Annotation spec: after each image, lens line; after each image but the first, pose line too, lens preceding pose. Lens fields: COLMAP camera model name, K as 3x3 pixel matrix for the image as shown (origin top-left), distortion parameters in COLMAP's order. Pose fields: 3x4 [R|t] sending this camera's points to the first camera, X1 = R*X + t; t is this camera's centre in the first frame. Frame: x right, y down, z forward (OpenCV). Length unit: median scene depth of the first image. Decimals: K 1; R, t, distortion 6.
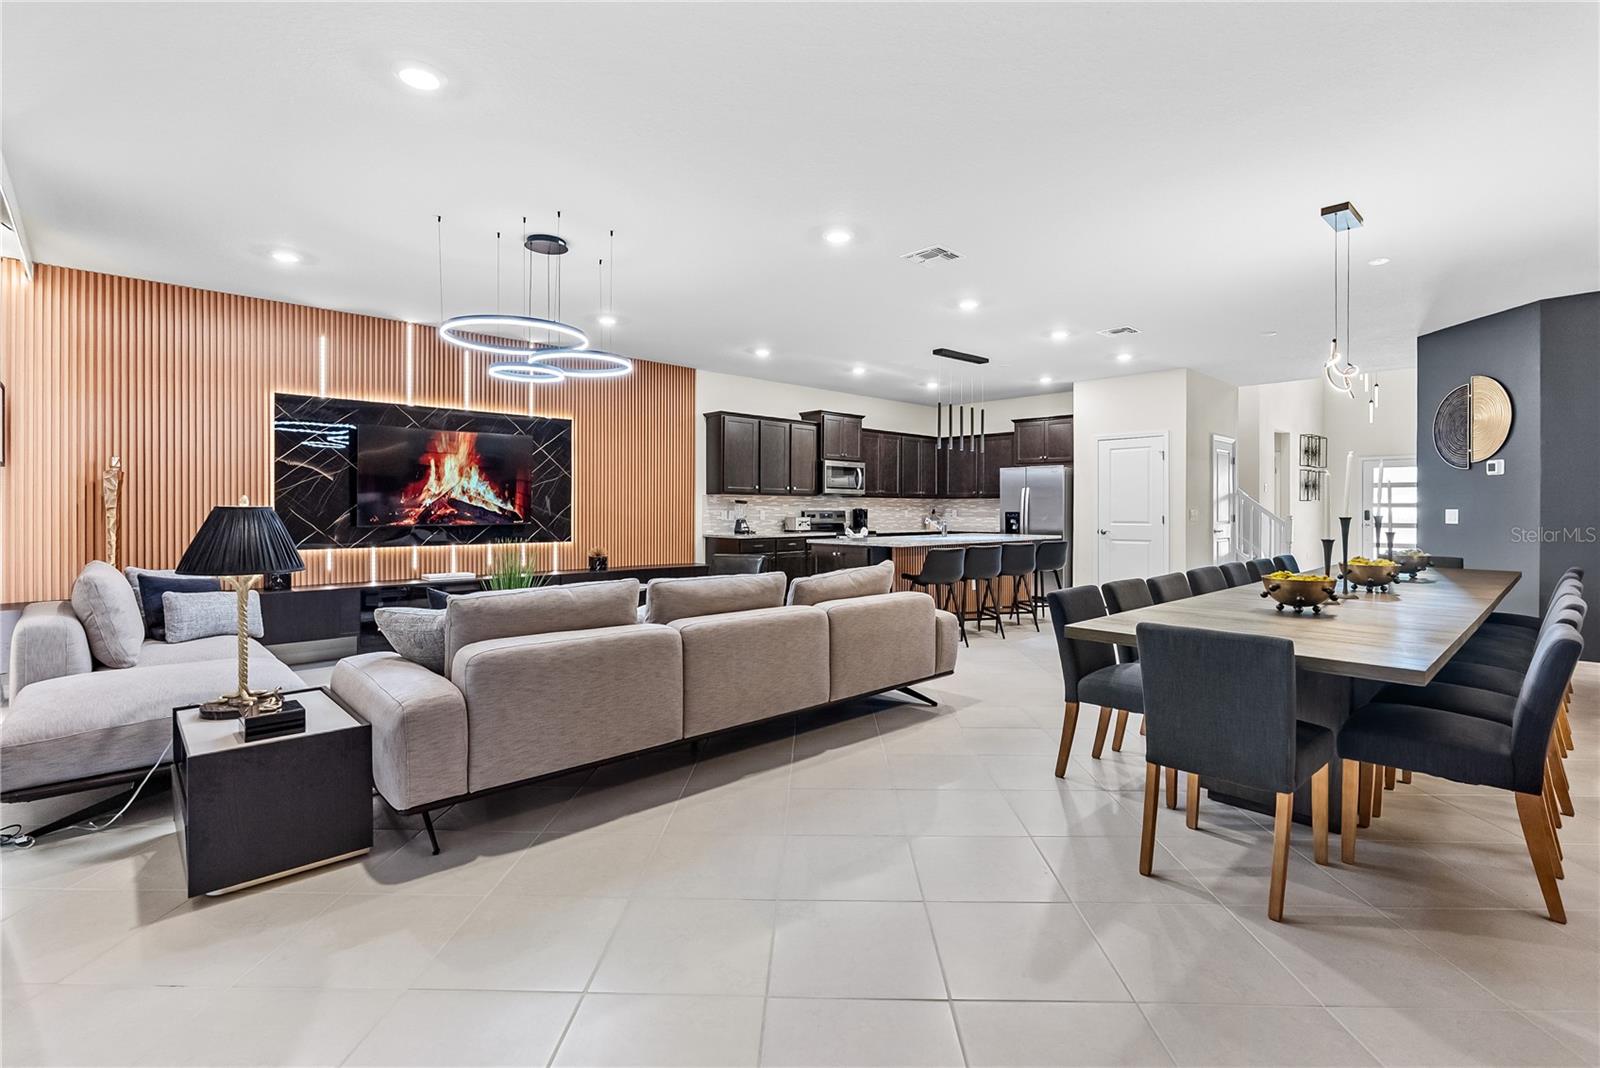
lens RADIAL K [[732.4, 0, 802.3], [0, 732.4, 507.8], [0, 0, 1]] dist [-0.011402, 0.004904]
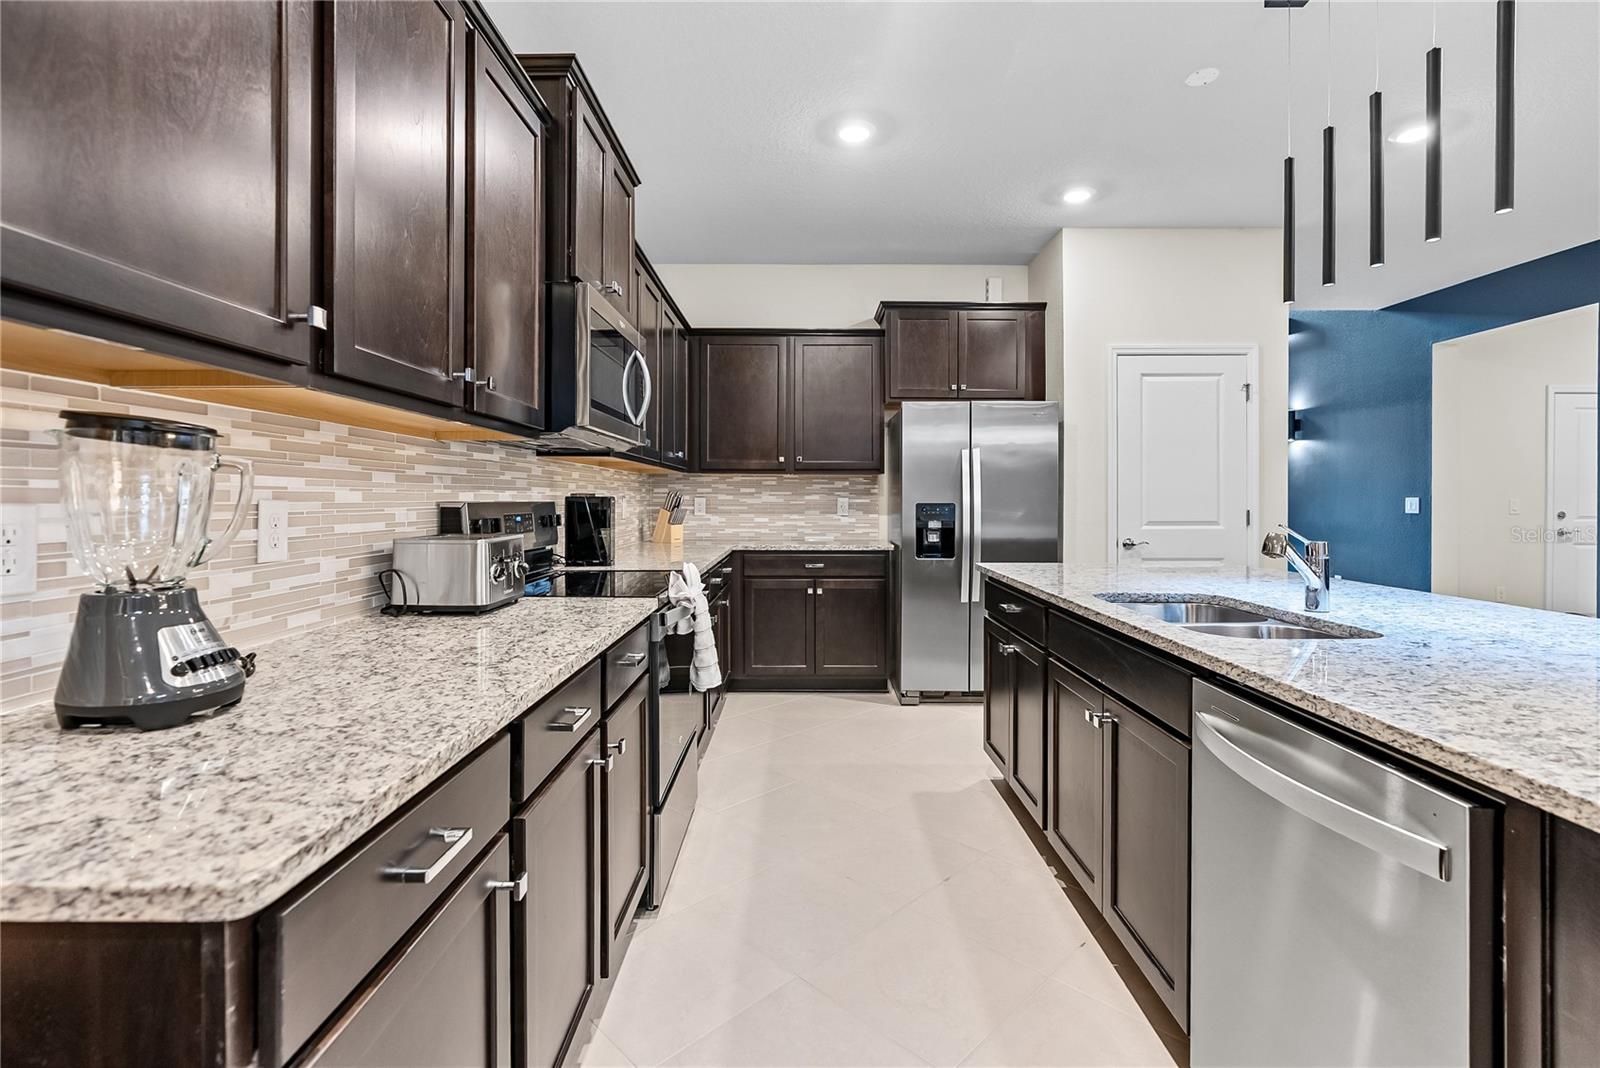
lens RADIAL K [[732.4, 0, 802.3], [0, 732.4, 507.8], [0, 0, 1]] dist [-0.011402, 0.004904]
pose [[0.694141, -0.009886, 0.719771, -0.082556], [-0.002450, 0.999867, 0.016096, 0.001431], [-0.719835, -0.012936, 0.694025, 0.752778]]
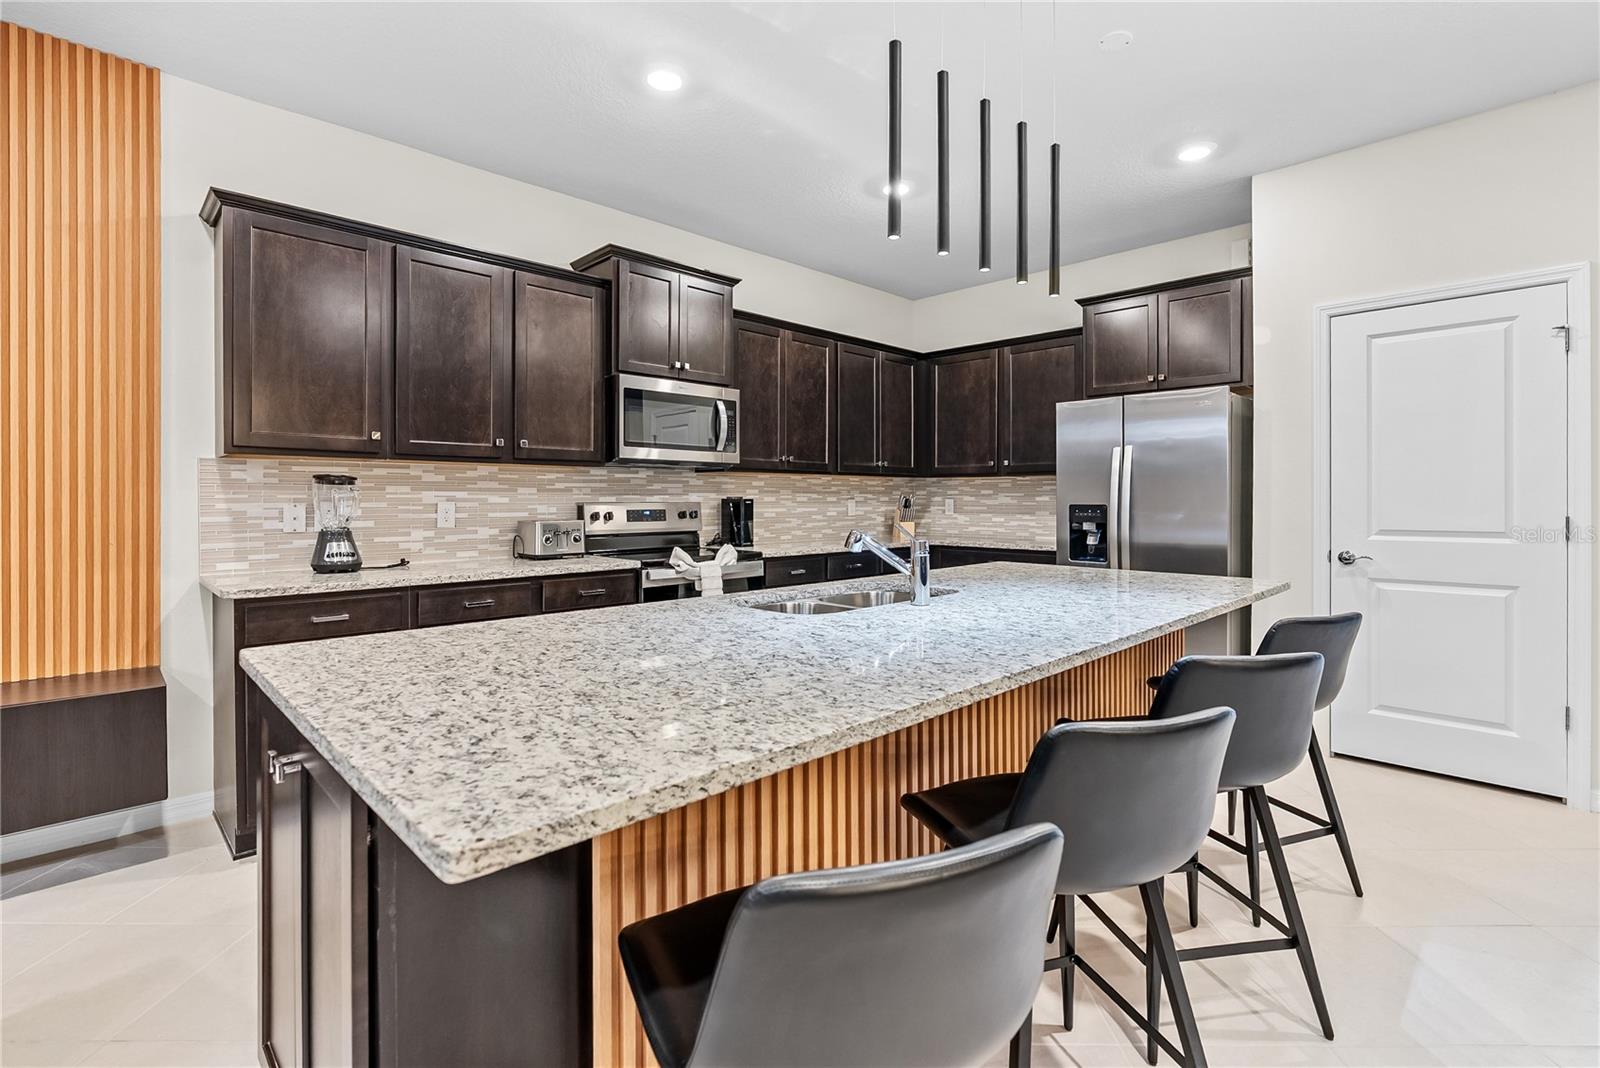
lens RADIAL K [[736.4, 0, 802.4], [0, 736.4, 497.2], [0, 0, 1]] dist [-0.013919, 0.004933]
pose [[0.999888, -0.002257, 0.014799, 0.115917], [0.002239, 0.999997, 0.001223, 0.000365], [-0.014801, -0.001189, 0.999890, 0.576954]]
